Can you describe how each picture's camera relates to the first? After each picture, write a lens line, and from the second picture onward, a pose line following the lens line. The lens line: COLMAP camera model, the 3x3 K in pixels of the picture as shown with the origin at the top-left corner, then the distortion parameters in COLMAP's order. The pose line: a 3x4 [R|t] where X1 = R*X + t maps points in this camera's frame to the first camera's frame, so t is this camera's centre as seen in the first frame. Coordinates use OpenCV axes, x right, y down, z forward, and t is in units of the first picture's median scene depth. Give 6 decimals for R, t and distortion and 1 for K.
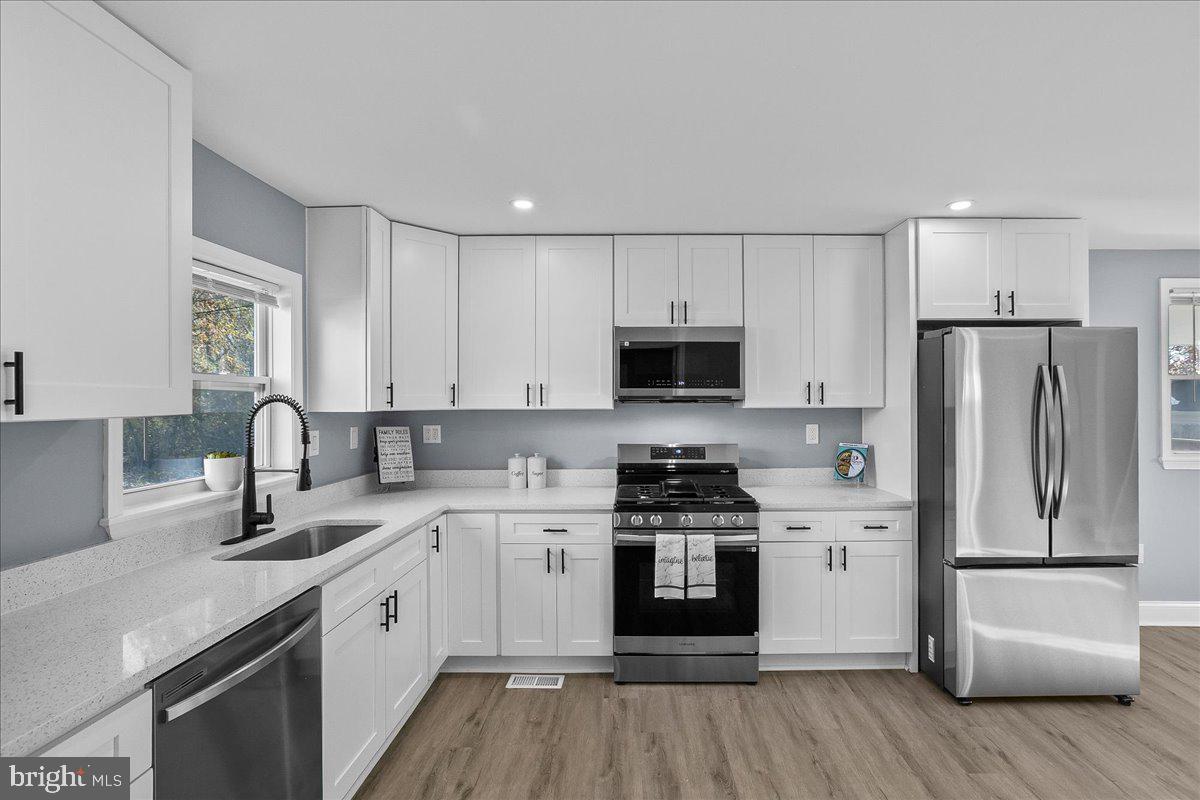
lens RADIAL K [[557.3, 0, 629.7], [0, 557.3, 396.6], [0, 0, 1]] dist [-0.023970, 0.013583]
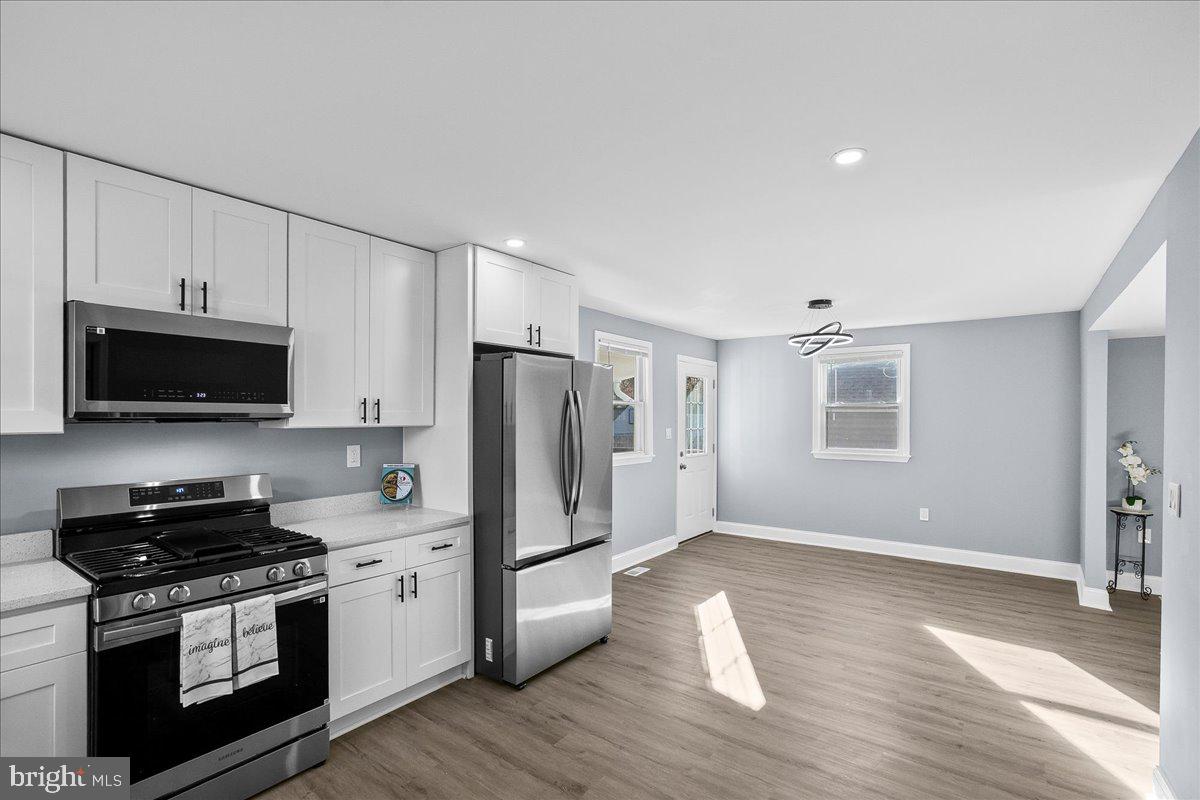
lens RADIAL K [[557.3, 0, 606.9], [0, 557.3, 418.2], [0, 0, 1]] dist [-0.023970, 0.013583]
pose [[0.597823, -0.000391, 0.801628, -0.178968], [-0.003378, 0.999990, 0.003007, 0.002164], [-0.801621, -0.004506, 0.597816, 0.172374]]
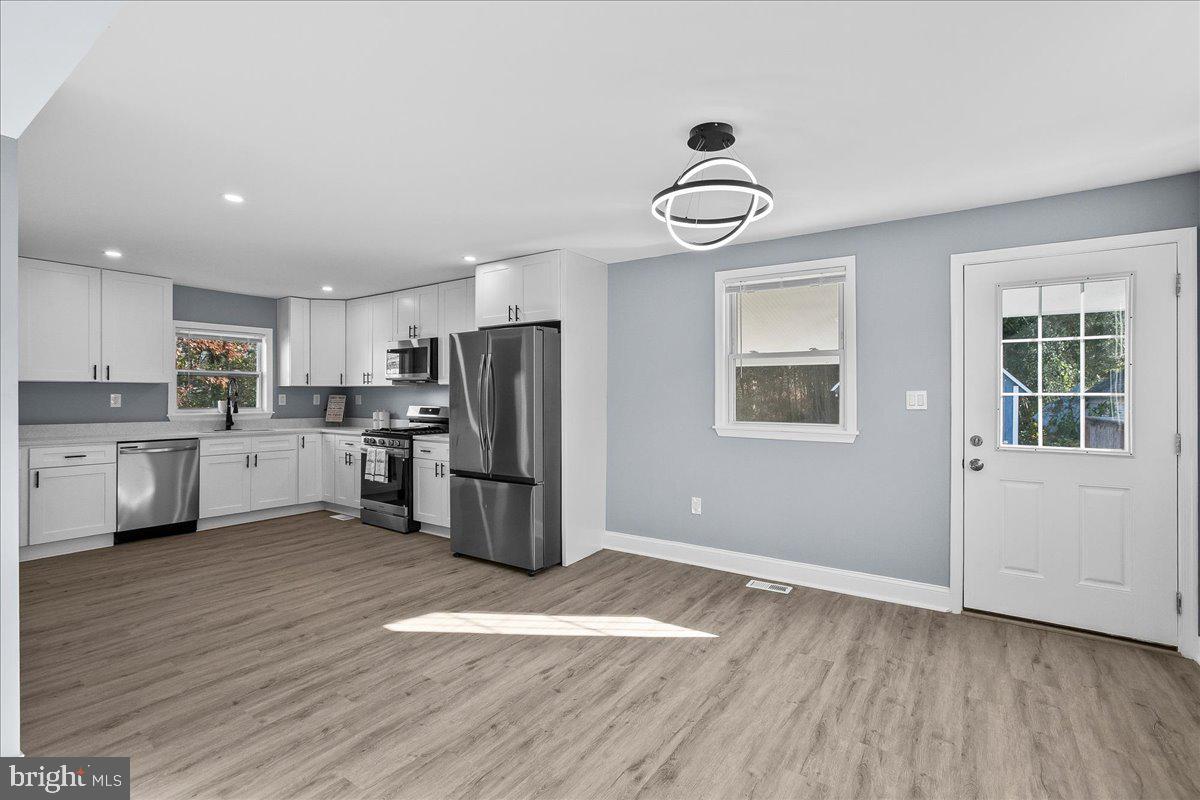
lens RADIAL K [[557.3, 0, 607.6], [0, 557.3, 393.4], [0, 0, 1]] dist [-0.023970, 0.013583]
pose [[0.818457, 0.001046, -0.574567, 1.814392], [-0.000929, 0.999999, 0.000497, 0.052419], [0.574567, 0.000127, 0.818457, -0.118686]]
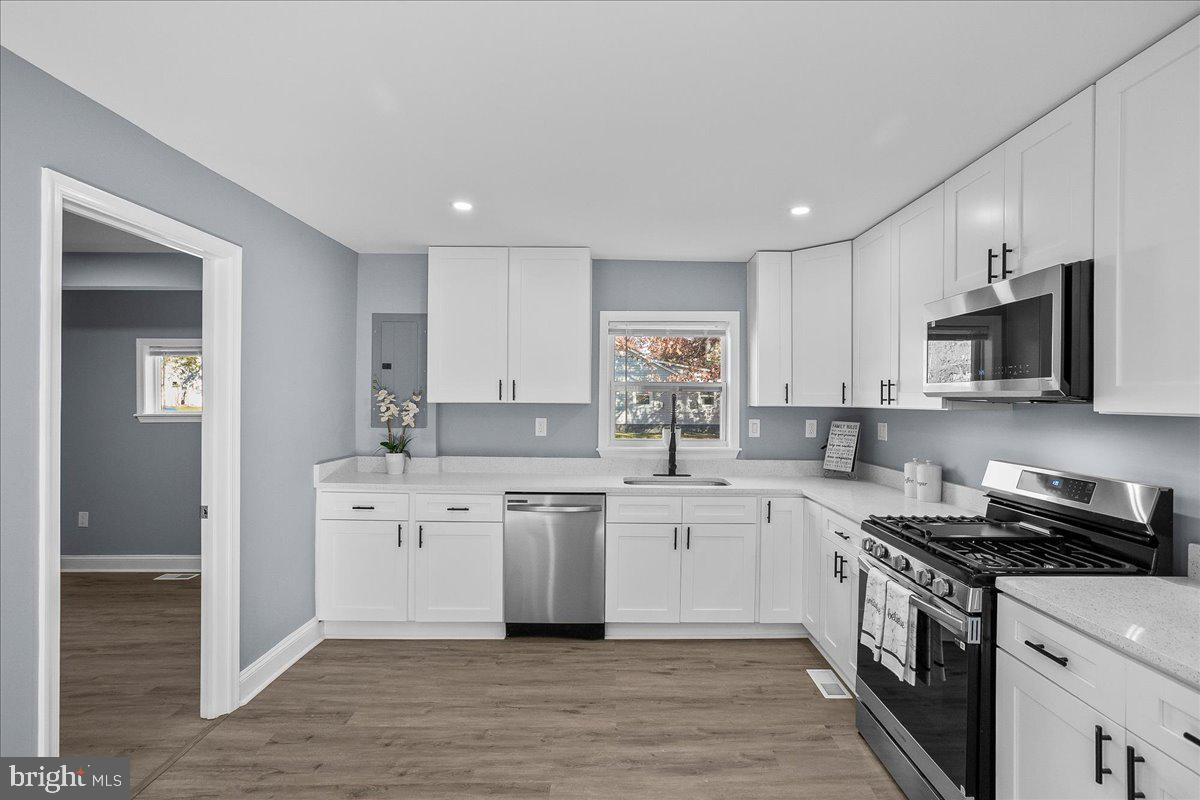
lens RADIAL K [[557.3, 0, 618.6], [0, 557.3, 398.1], [0, 0, 1]] dist [-0.023970, 0.013583]
pose [[0.007051, 0.000065, -0.999975, 0.806187], [-0.000557, 1.000000, 0.000061, 0.007337], [0.999975, 0.000557, 0.007051, 0.617105]]
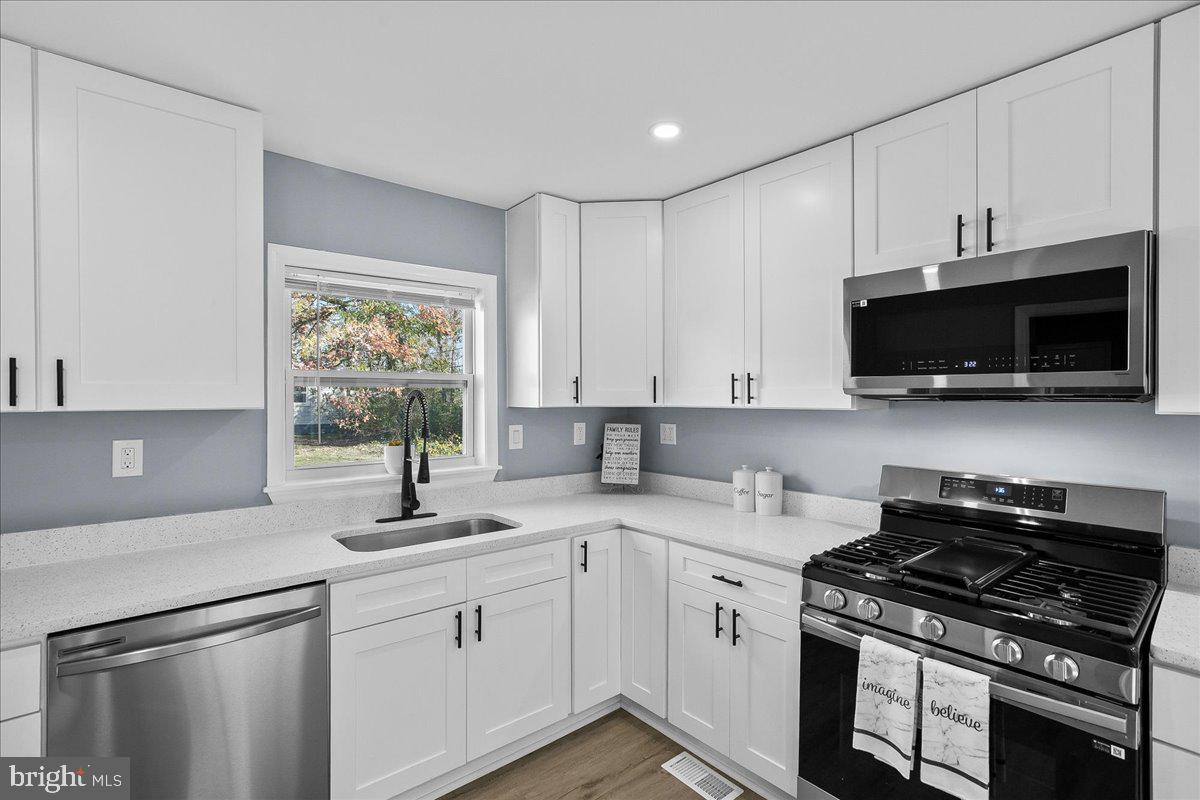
lens RADIAL K [[536.3, 0, 592.1], [0, 536.3, 401.7], [0, 0, 1]] dist [-0.010375, 0.004333]
pose [[0.642931, 0.008983, -0.765871, 0.272941], [0.004481, 0.999870, 0.015489, 0.002692], [0.765911, -0.013391, 0.642808, 0.437334]]
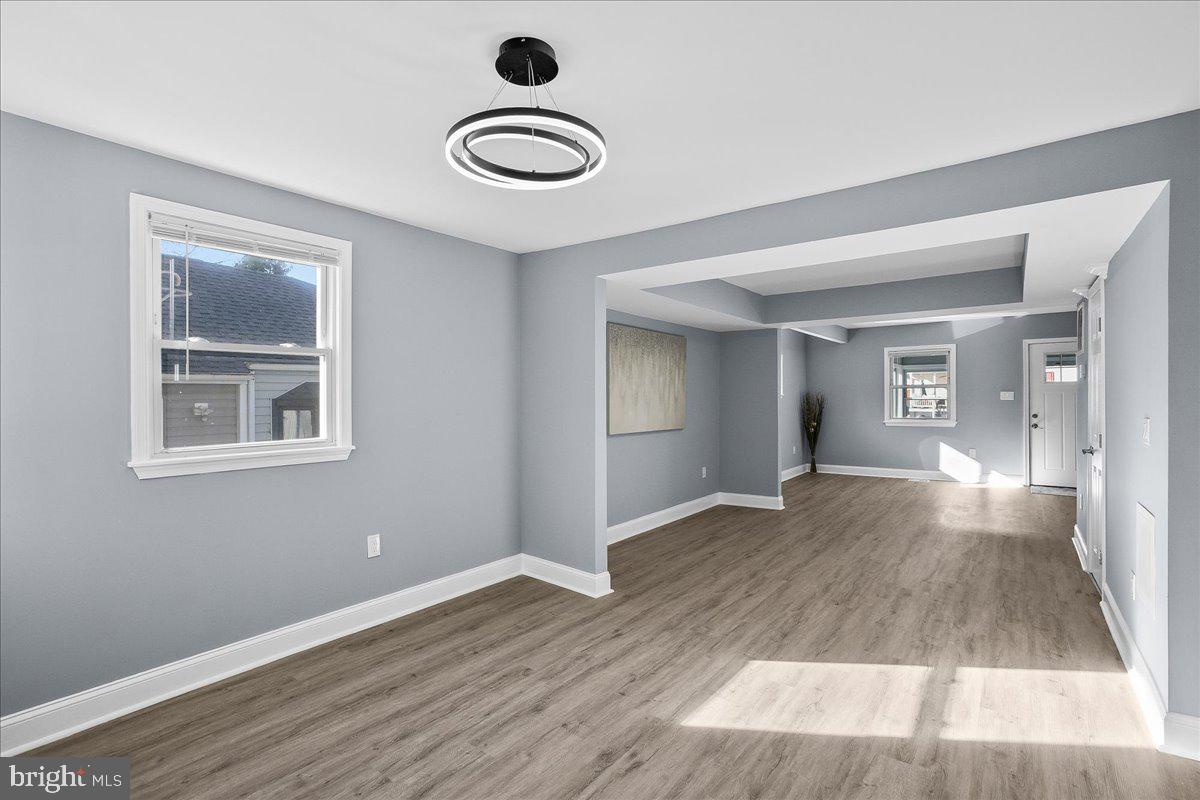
lens RADIAL K [[557.3, 0, 608.9], [0, 557.3, 398.0], [0, 0, 1]] dist [-0.023970, 0.013583]
pose [[-0.798912, 0.005887, 0.601419, 1.025838], [0.005209, 0.999982, -0.002868, 0.047721], [-0.601425, 0.000842, -0.798929, 1.082392]]
